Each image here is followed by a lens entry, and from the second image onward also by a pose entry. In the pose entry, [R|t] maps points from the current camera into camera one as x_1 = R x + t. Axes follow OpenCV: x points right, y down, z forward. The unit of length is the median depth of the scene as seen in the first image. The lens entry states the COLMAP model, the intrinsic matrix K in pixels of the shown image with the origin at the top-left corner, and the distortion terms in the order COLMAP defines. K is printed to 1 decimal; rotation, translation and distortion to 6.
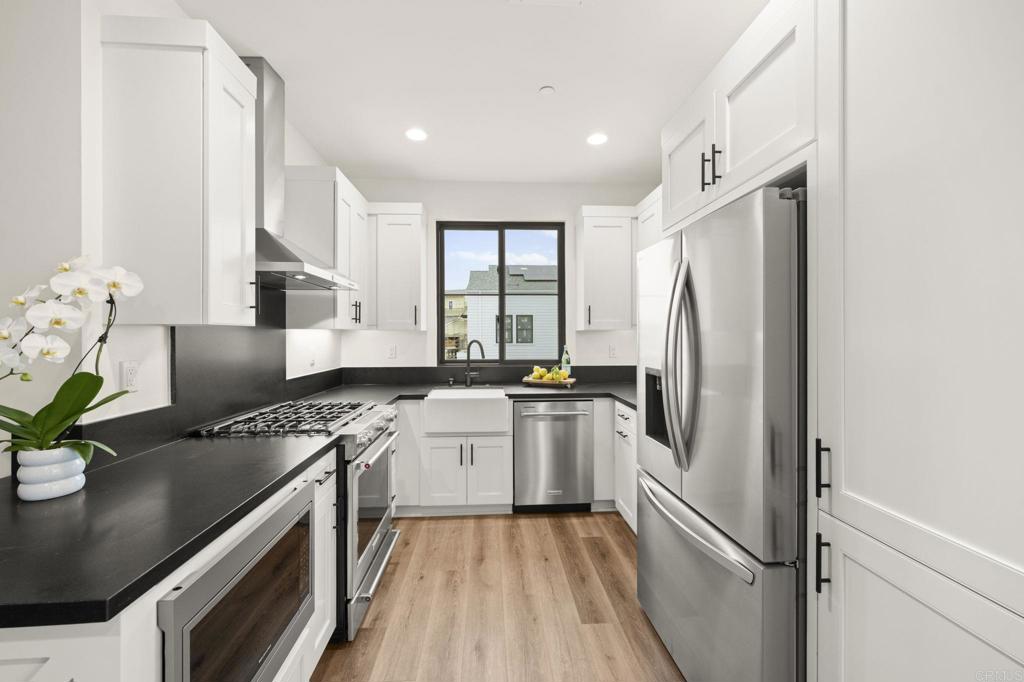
lens RADIAL K [[403.3, 0, 508.1], [0, 403.3, 336.8], [0, 0, 1]] dist [0.001242, 0.000088]
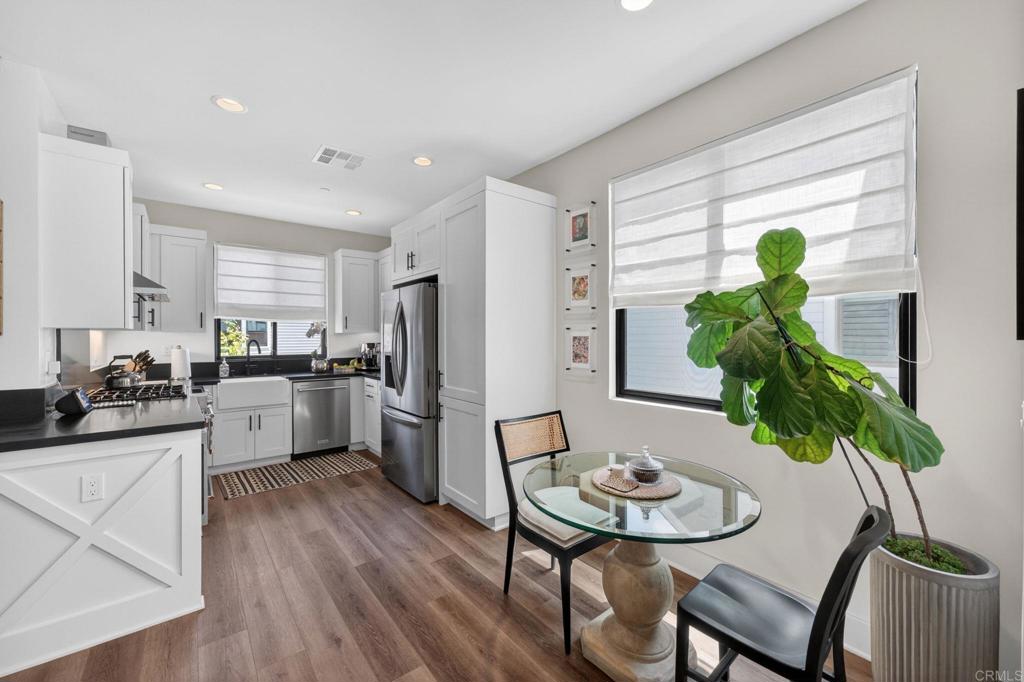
lens RADIAL K [[403.3, 0, 508.1], [0, 403.3, 336.8], [0, 0, 1]] dist [0.001242, 0.000088]
pose [[0.813672, 0.000565, 0.581324, -0.174815], [0.003368, 0.999978, -0.005685, 0.008602], [-0.581315, 0.006584, 0.813652, -0.550122]]
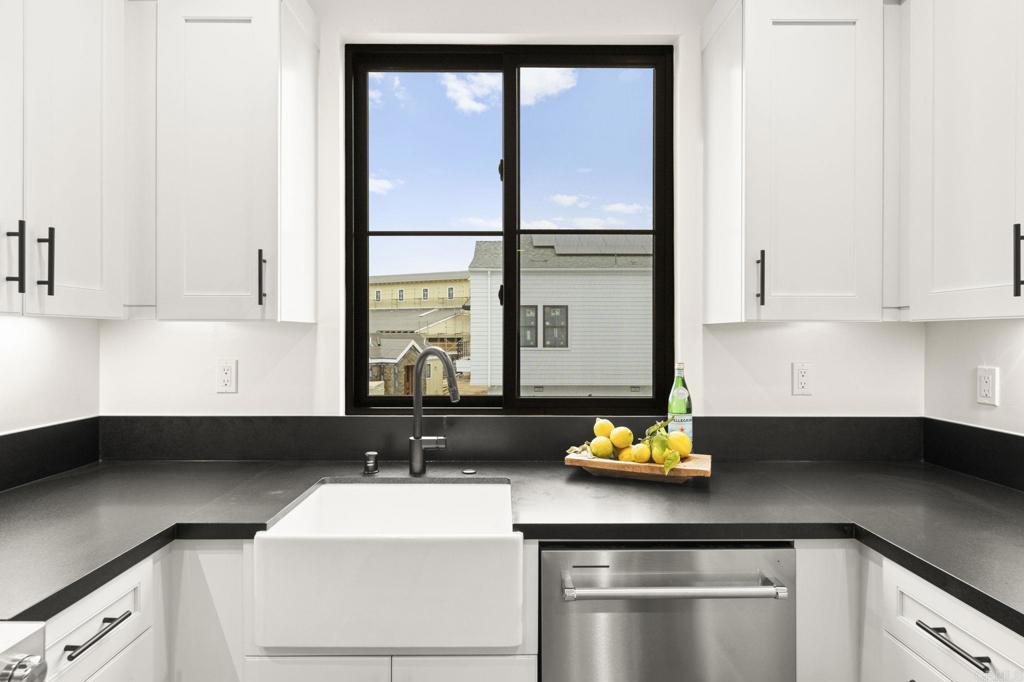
lens RADIAL K [[546.3, 0, 512.0], [0, 546.3, 341.0], [0, 0, 1]] dist [0.000662, 0.000023]
pose [[0.999359, 0.005104, -0.035424, 0.005617], [-0.004881, 0.999968, 0.006380, -0.001877], [0.035456, -0.006203, 0.999352, 0.507139]]
